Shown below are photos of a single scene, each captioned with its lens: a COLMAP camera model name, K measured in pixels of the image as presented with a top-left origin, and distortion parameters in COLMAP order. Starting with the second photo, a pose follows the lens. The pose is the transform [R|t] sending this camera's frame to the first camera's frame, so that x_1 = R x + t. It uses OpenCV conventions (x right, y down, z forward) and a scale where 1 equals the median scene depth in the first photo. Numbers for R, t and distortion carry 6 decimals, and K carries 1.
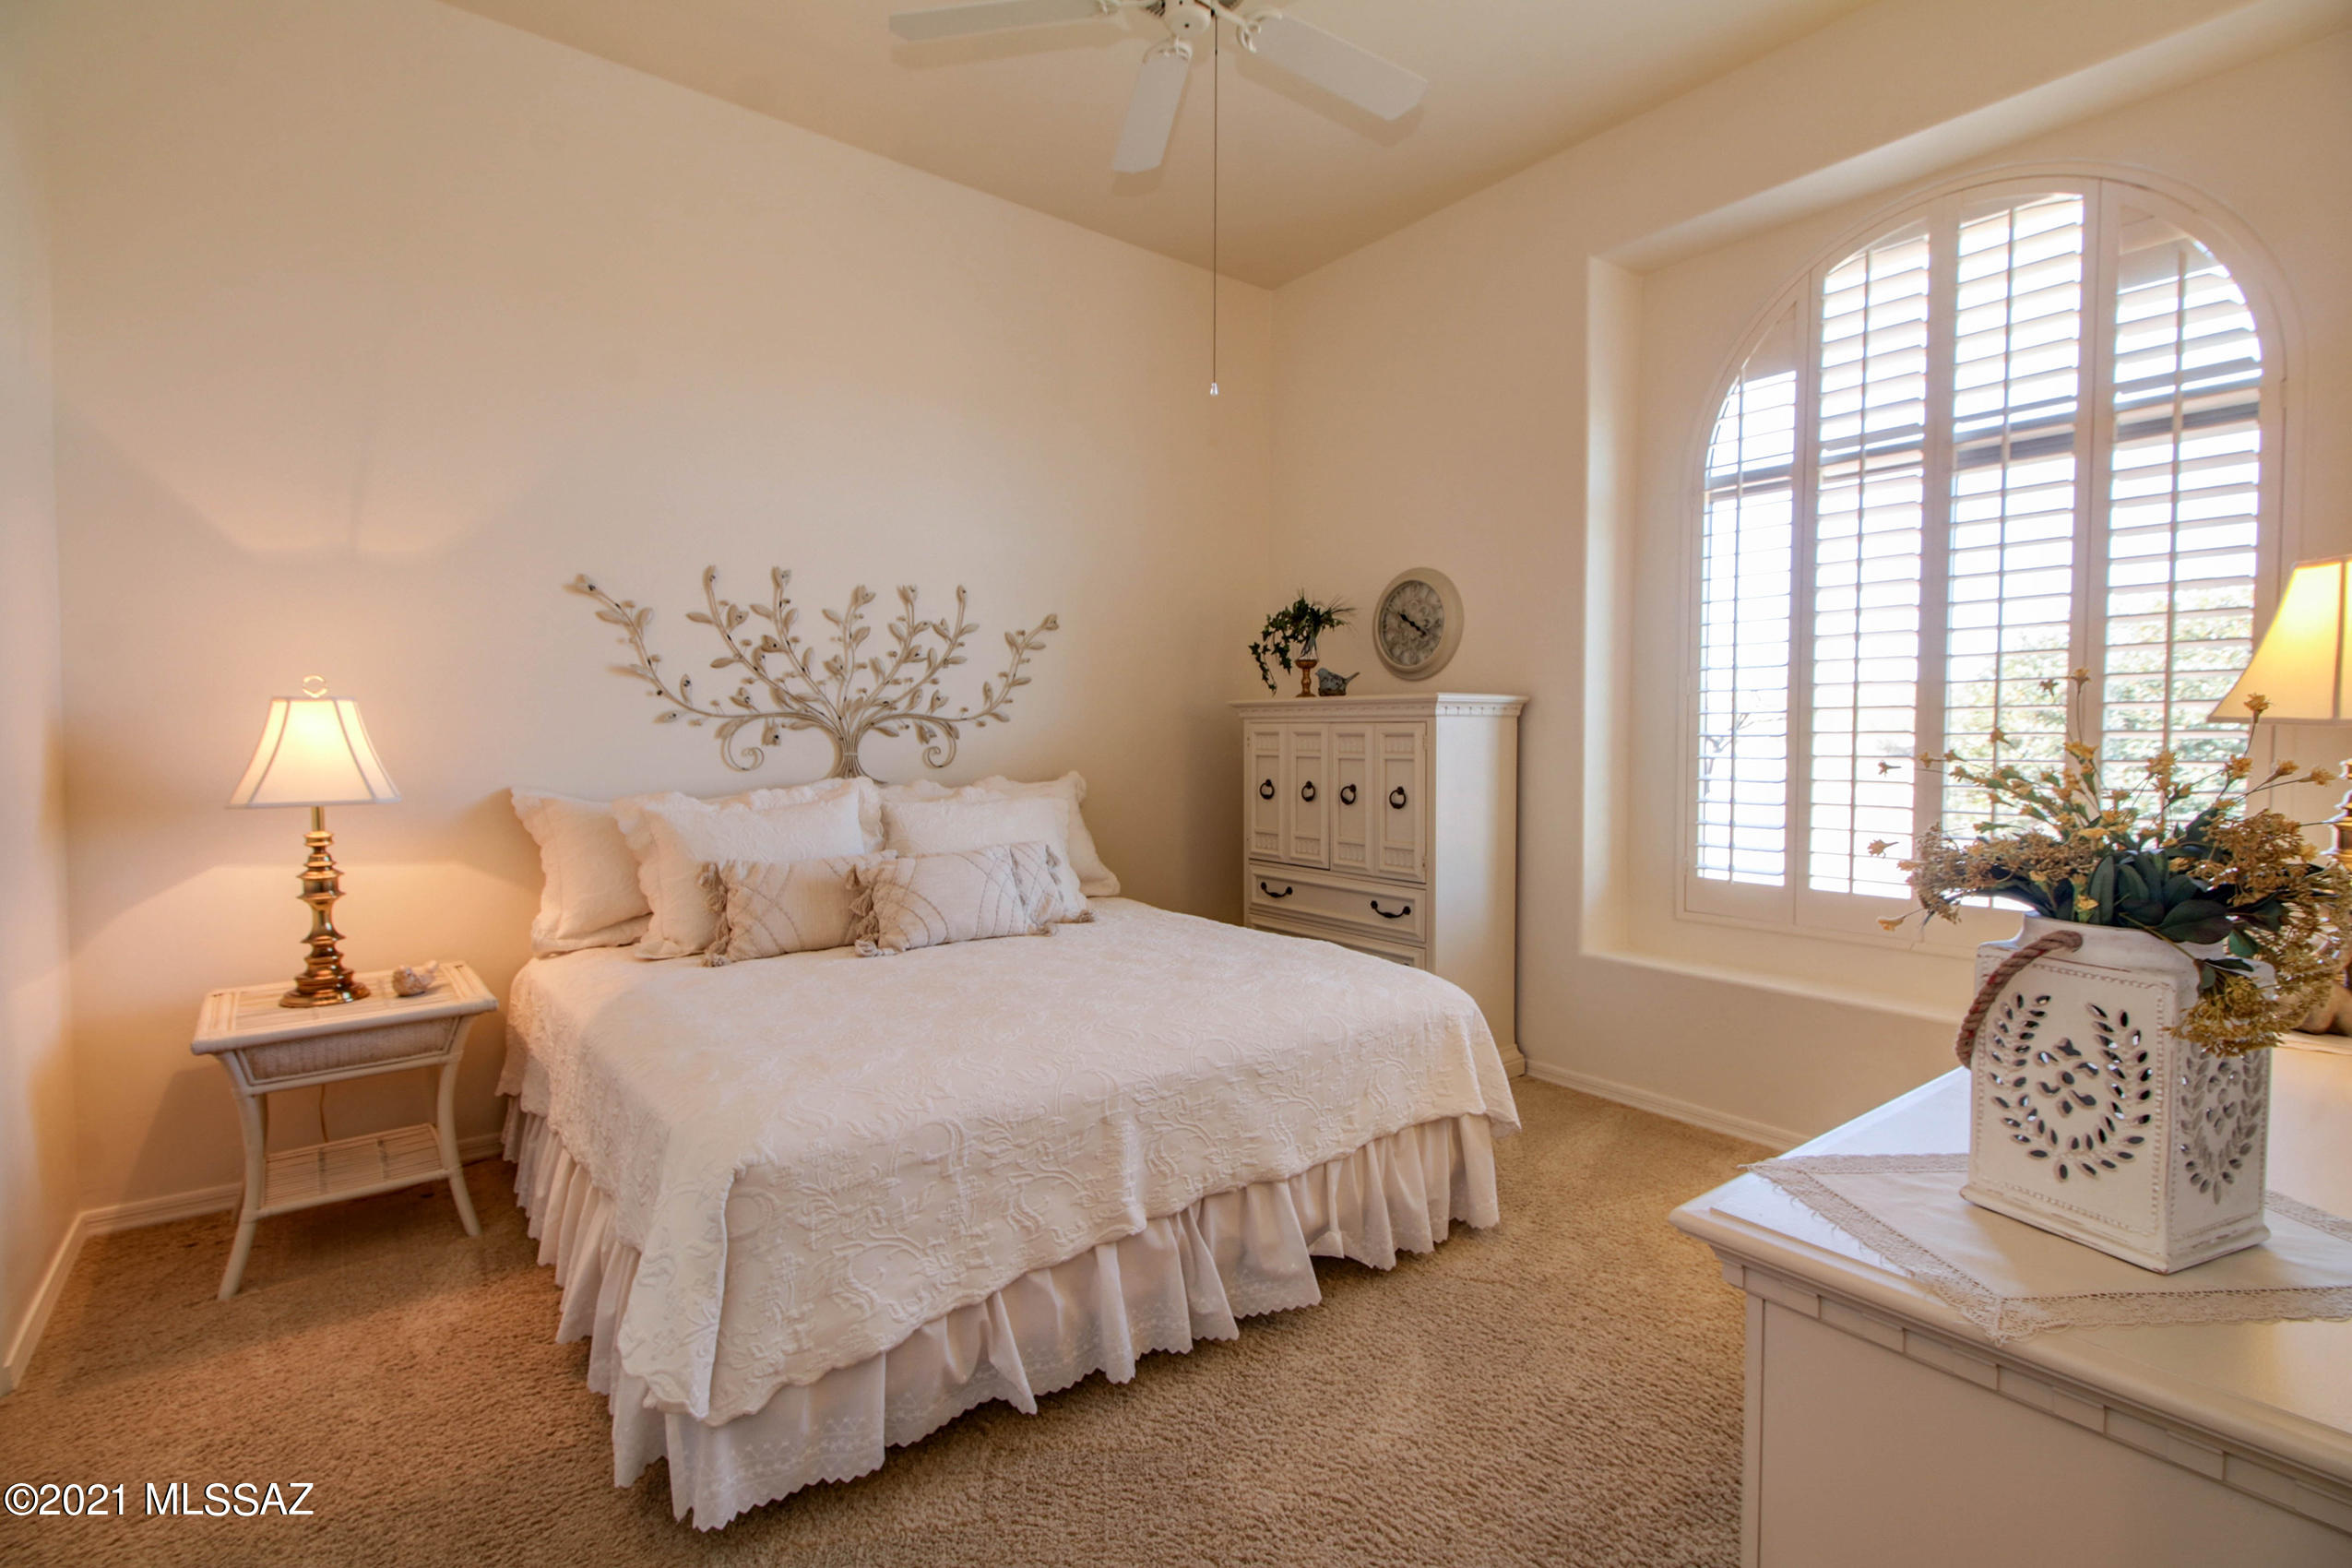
lens RADIAL K [[1065.9, 0, 1182.0], [0, 1065.9, 773.1], [0, 0, 1]] dist [0.005671, 0.000446]
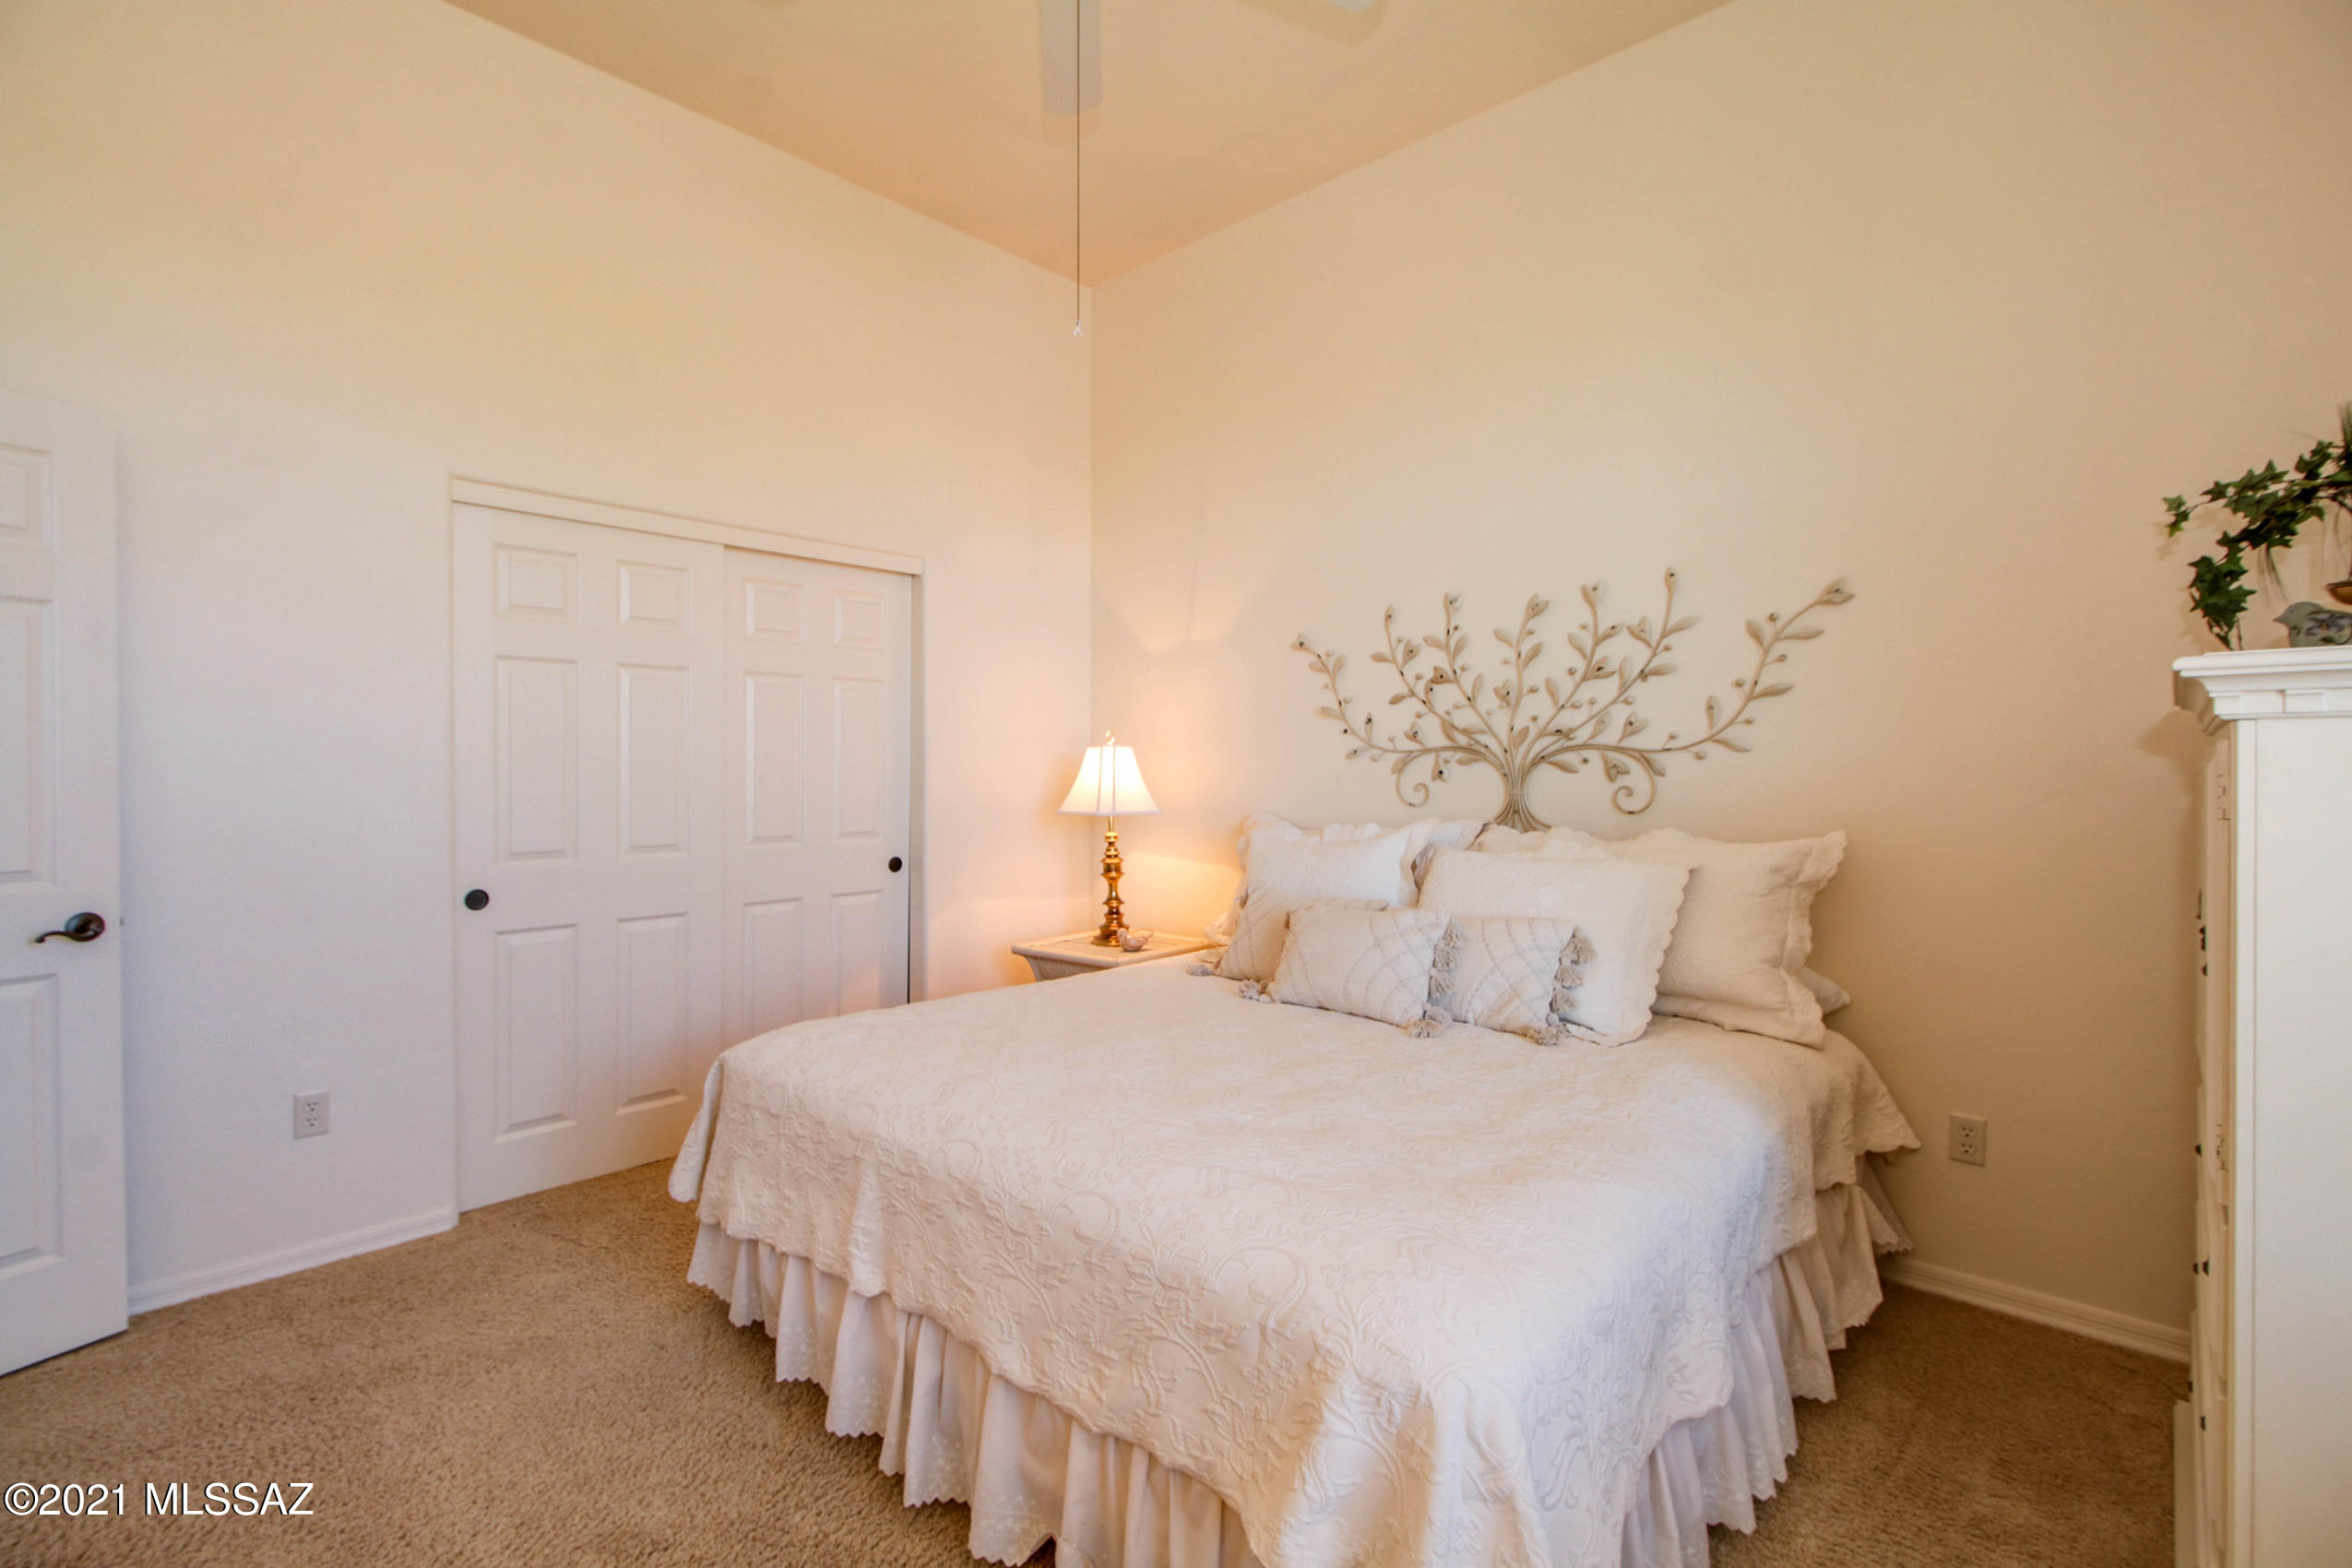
lens RADIAL K [[1065.9, 0, 1170.9], [0, 1065.9, 773.2], [0, 0, 1]] dist [0.005671, 0.000446]
pose [[0.155868, 0.004528, -0.987768, 0.514251], [-0.038463, 0.999259, -0.001489, -0.022382], [0.987029, 0.038224, 0.155927, 0.605943]]
